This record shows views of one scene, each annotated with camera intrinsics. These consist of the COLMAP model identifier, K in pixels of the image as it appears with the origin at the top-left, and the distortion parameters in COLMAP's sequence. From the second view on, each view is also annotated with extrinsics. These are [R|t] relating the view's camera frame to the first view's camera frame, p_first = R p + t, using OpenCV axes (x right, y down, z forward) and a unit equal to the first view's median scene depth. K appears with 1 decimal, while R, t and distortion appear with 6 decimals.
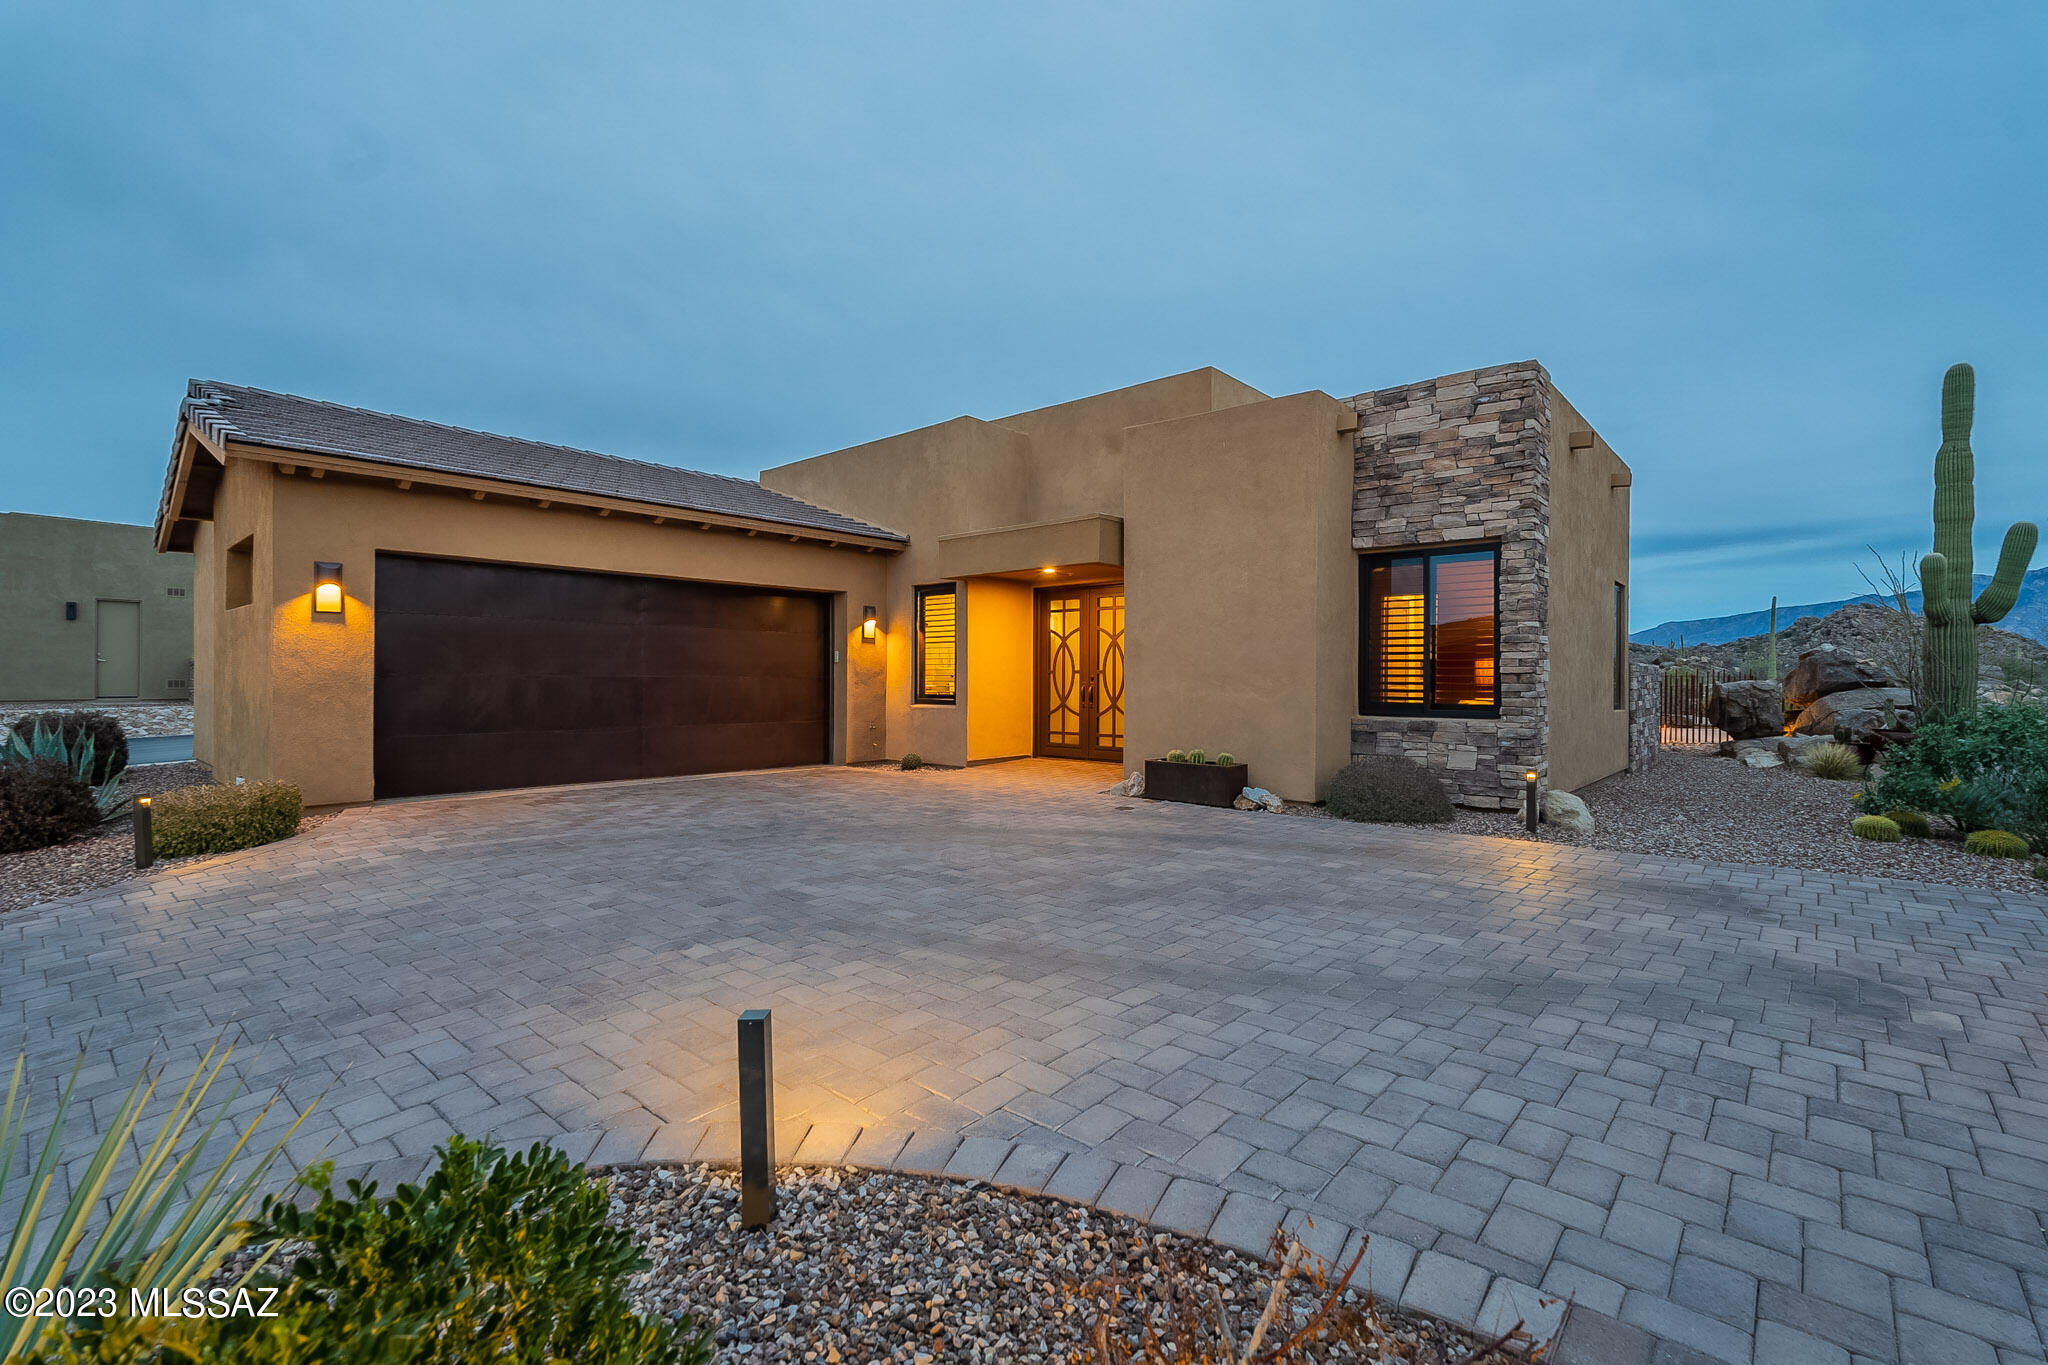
lens RADIAL K [[894.1, 0, 1024.0], [0, 894.1, 682.5], [0, 0, 1]] dist [-0.000822, -0.000207]
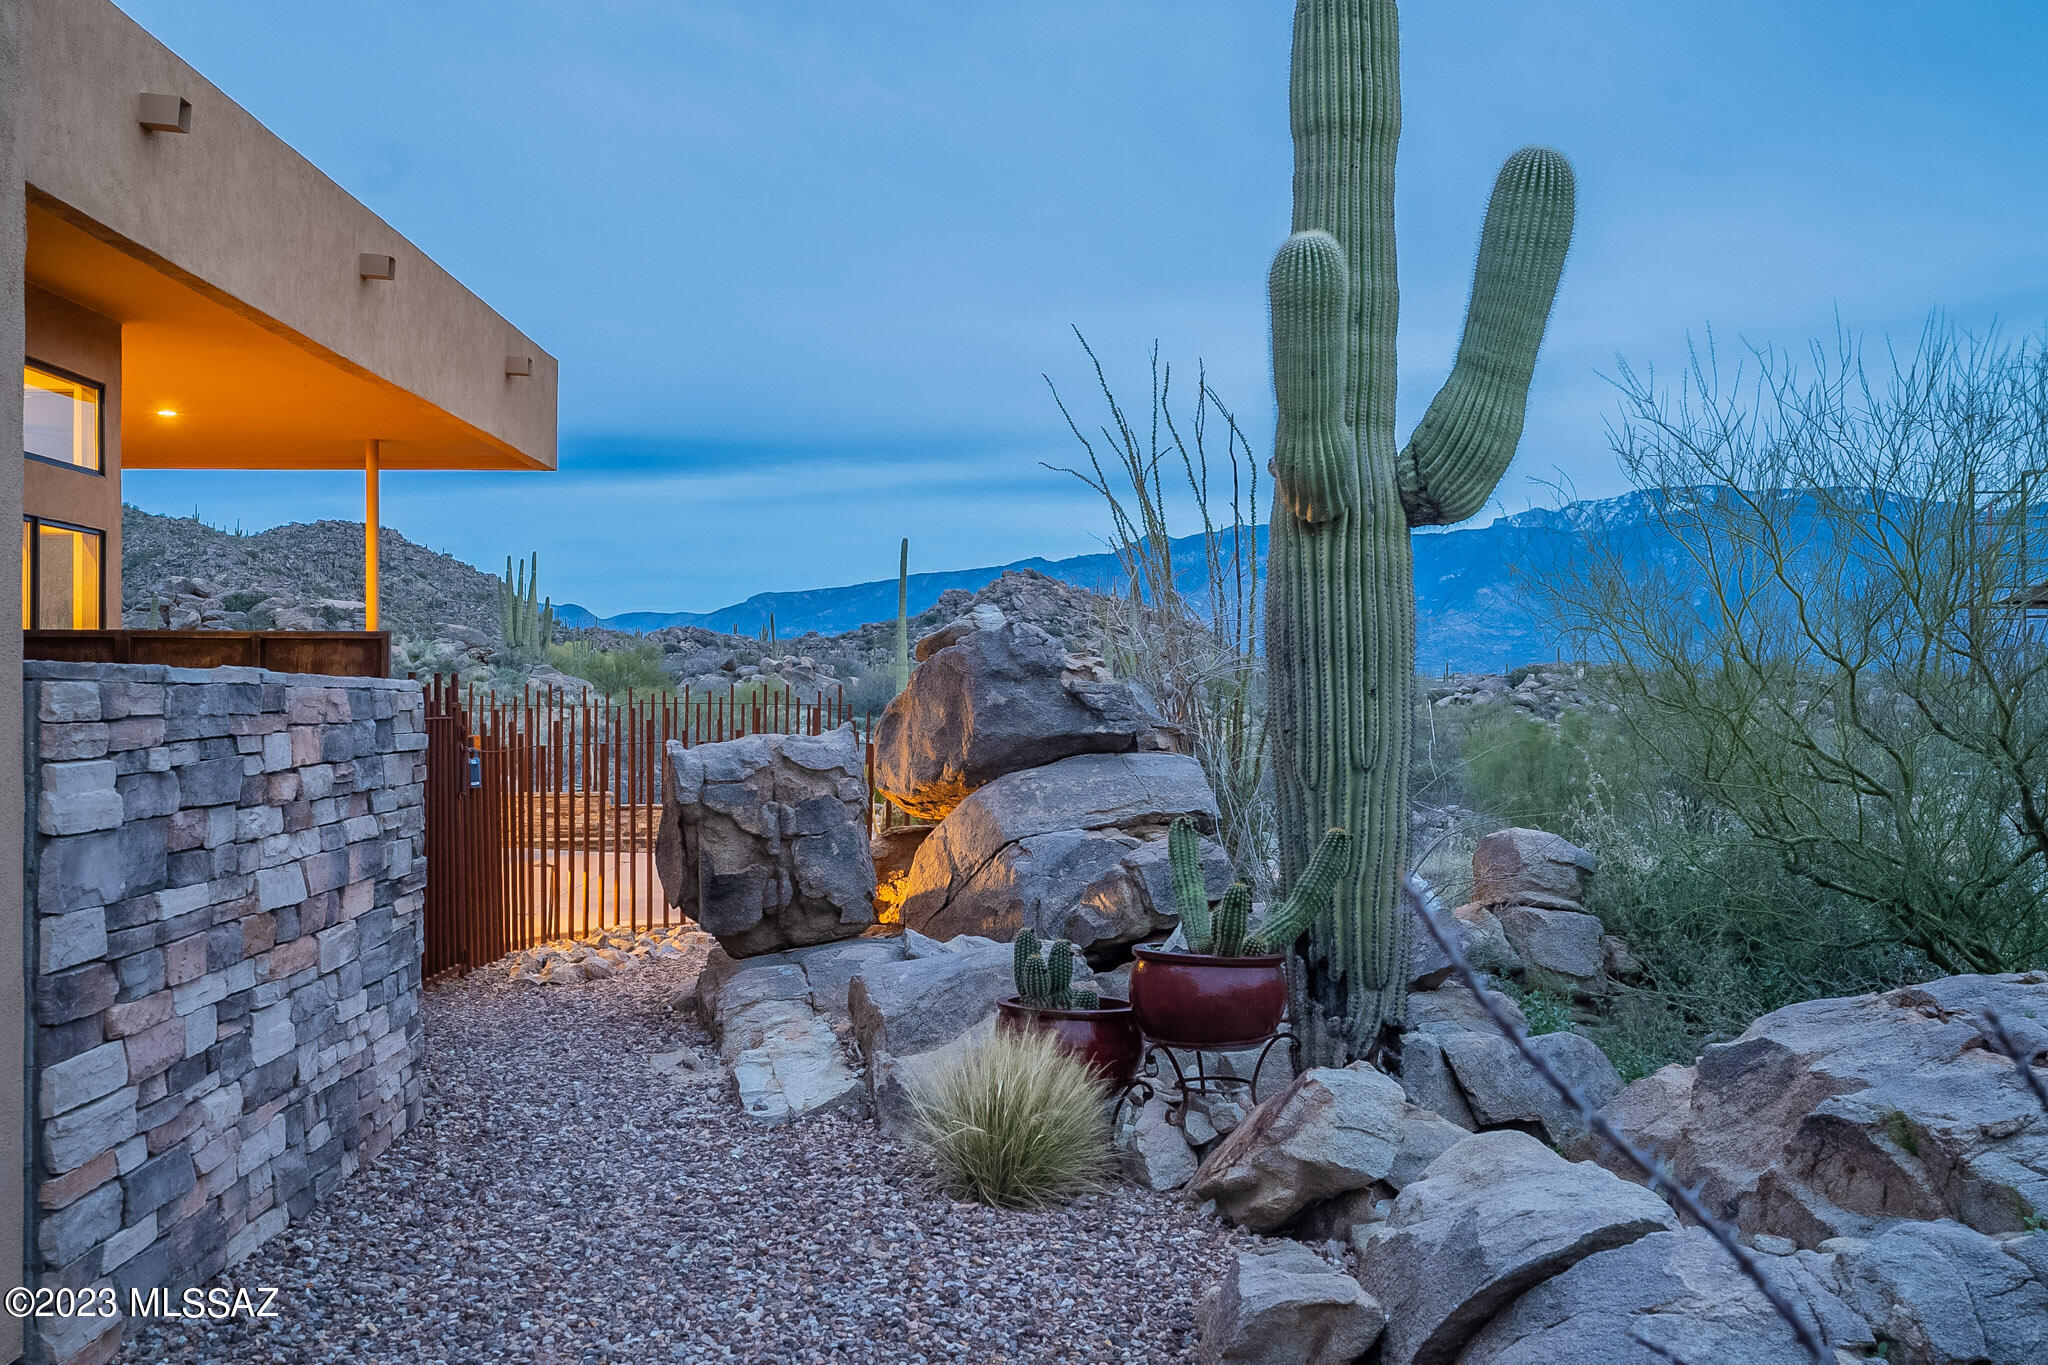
lens RADIAL K [[2063.4, 0, 1024.0], [0, 2063.4, 682.5], [0, 0, 1]] dist [-0.000609, -0.000274]
pose [[0.729945, 0.003772, 0.683496, 0.457165], [0.004567, 0.999936, -0.010396, -0.010920], [-0.683491, 0.010710, 0.729880, 0.512312]]
